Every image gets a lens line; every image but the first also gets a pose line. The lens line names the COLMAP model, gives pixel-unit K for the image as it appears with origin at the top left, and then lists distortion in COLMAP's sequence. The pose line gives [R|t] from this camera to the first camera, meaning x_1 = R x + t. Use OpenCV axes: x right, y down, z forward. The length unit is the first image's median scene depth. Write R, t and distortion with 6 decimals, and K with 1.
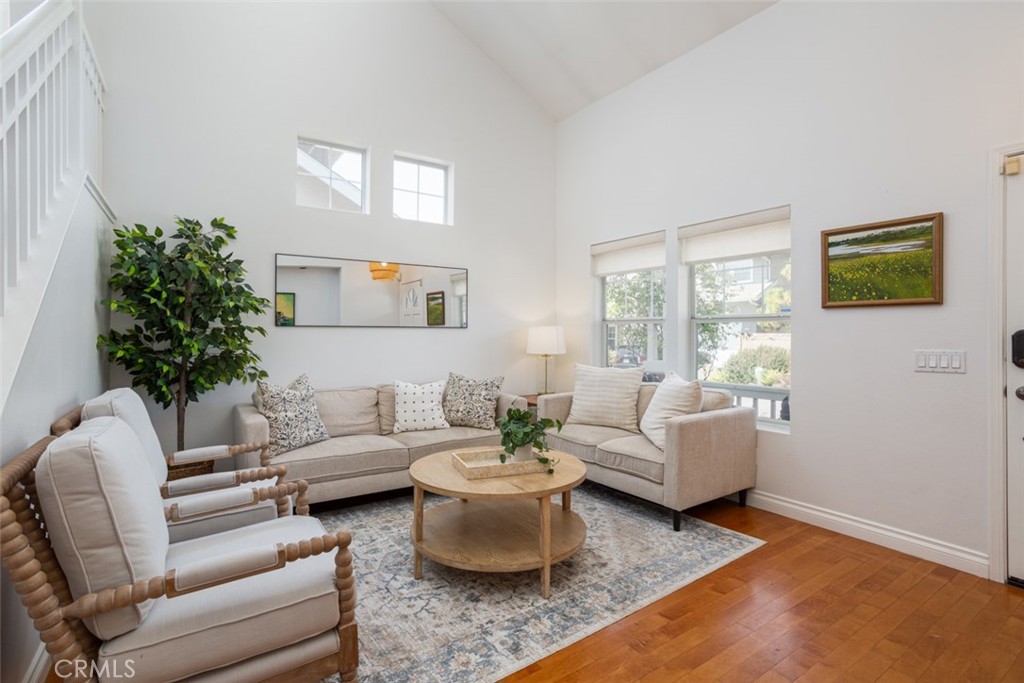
lens RADIAL K [[490.1, 0, 514.5], [0, 490.1, 335.2], [0, 0, 1]] dist [-0.058396, 0.032004]
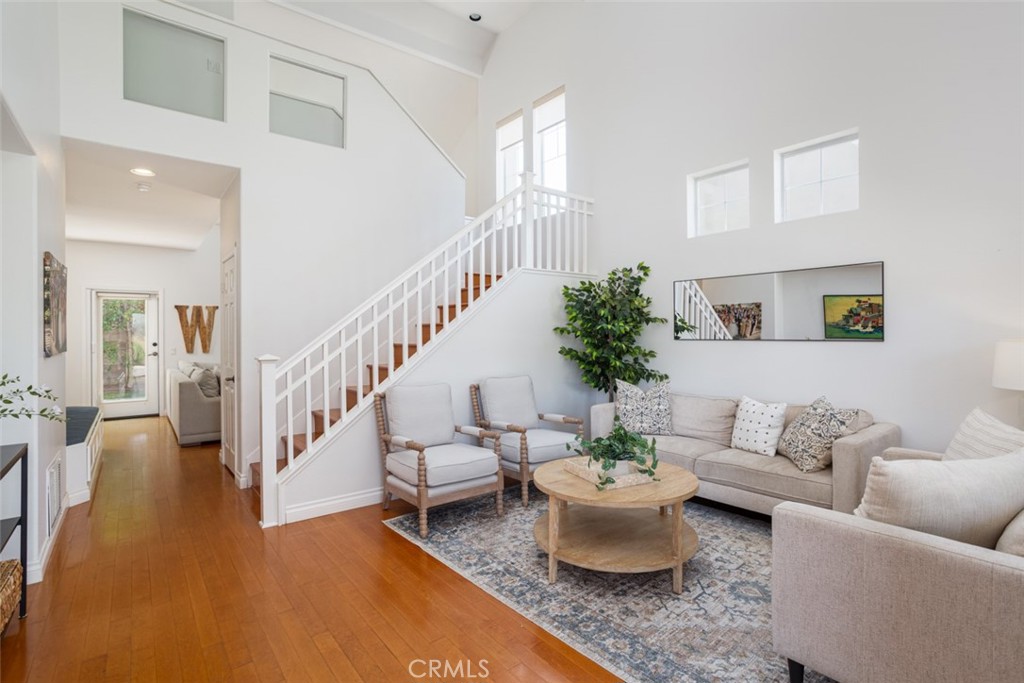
lens RADIAL K [[490.1, 0, 514.5], [0, 490.1, 335.2], [0, 0, 1]] dist [-0.058396, 0.032004]
pose [[0.072940, 0.001023, -0.997336, 1.019815], [0.003212, 0.999994, 0.001261, -0.046525], [0.997331, -0.003296, 0.072936, 0.690818]]
